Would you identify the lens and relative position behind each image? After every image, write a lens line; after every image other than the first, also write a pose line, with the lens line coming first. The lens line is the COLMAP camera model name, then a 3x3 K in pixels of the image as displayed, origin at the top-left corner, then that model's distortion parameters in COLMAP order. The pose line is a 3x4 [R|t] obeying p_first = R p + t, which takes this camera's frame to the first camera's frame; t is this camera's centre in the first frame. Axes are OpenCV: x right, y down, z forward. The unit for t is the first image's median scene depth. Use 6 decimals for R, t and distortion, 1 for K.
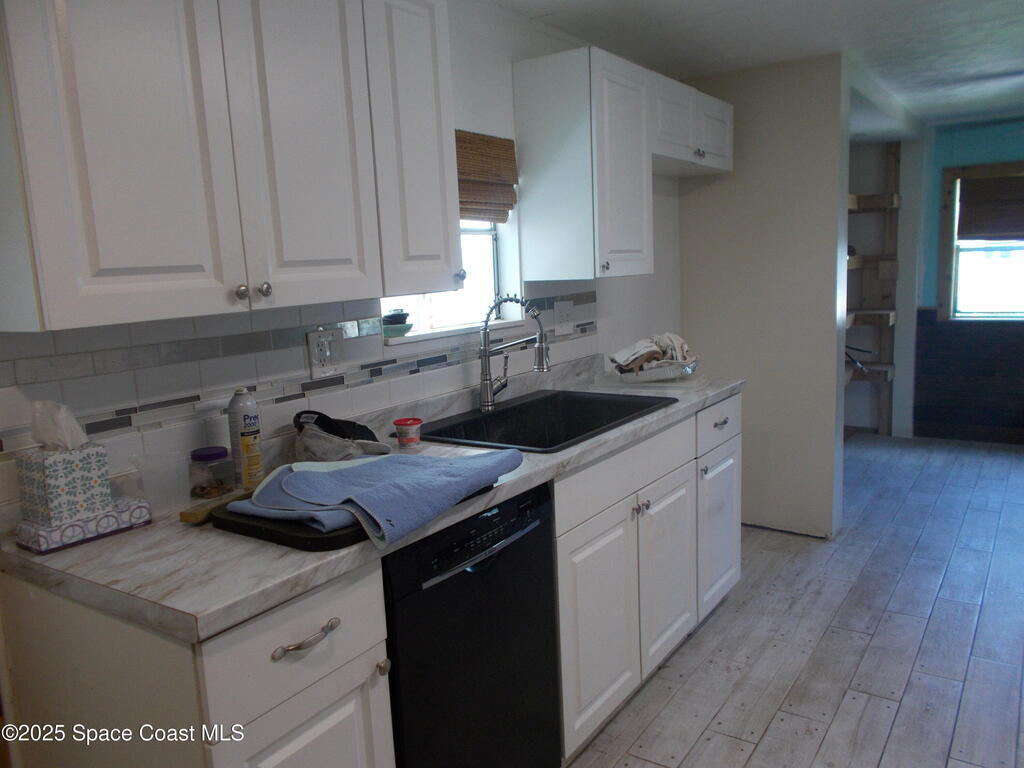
lens RADIAL K [[793.4, 0, 506.8], [0, 793.4, 379.0], [0, 0, 1]] dist [0.037550, -0.027857]
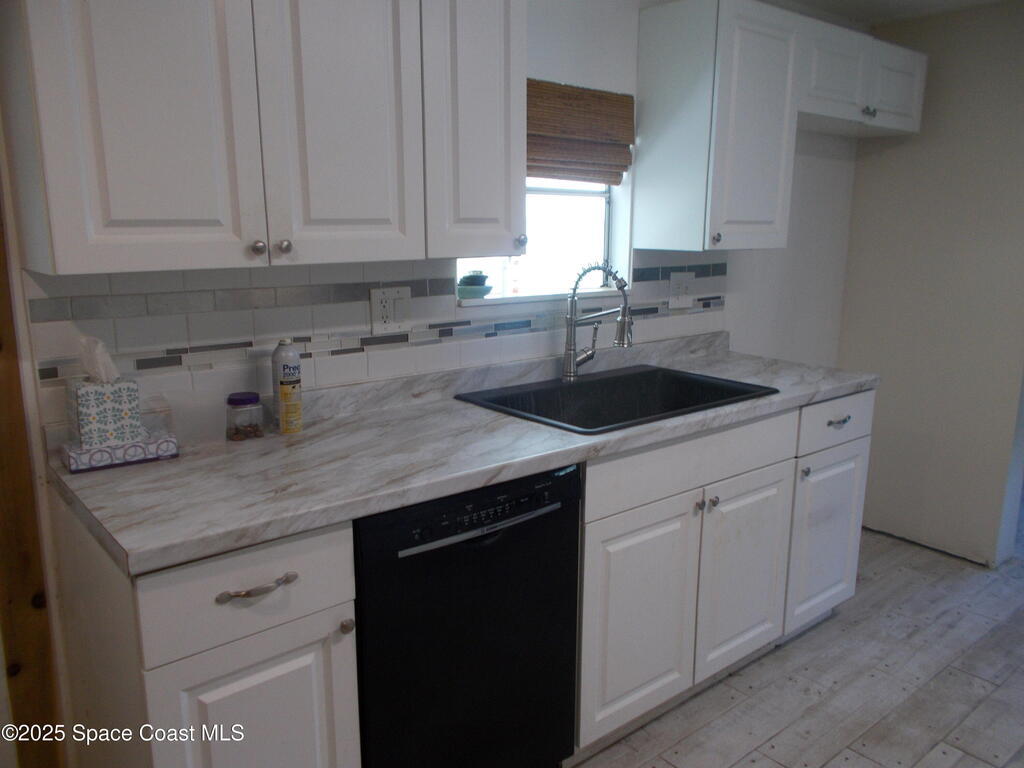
lens RADIAL K [[793.4, 0, 505.5], [0, 793.4, 379.7], [0, 0, 1]] dist [0.037550, -0.027857]
pose [[0.960527, 0.101812, -0.258887, 0.168098], [-0.086926, 0.993868, 0.068344, -0.024195], [0.264258, -0.043143, 0.963487, 0.053184]]
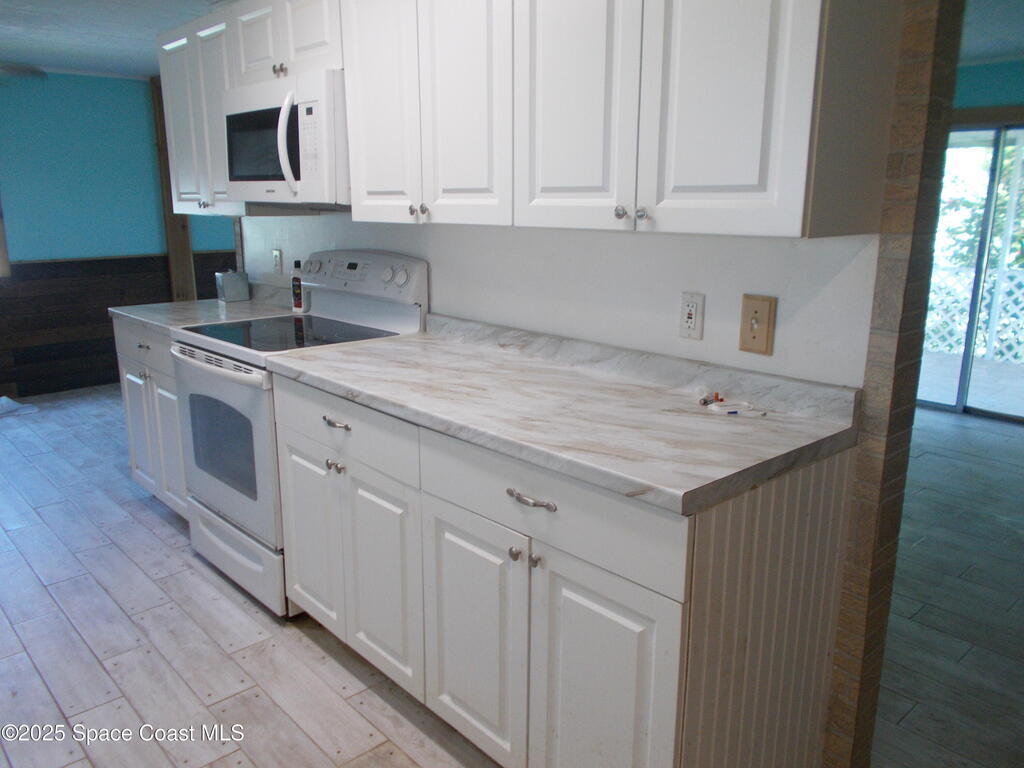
lens RADIAL K [[793.4, 0, 509.5], [0, 793.4, 392.8], [0, 0, 1]] dist [0.037550, -0.027857]
pose [[-0.183278, 0.291883, -0.938730, 0.536680], [-0.130276, 0.939271, 0.317487, -0.135663], [0.974391, 0.180483, -0.134122, 0.686019]]
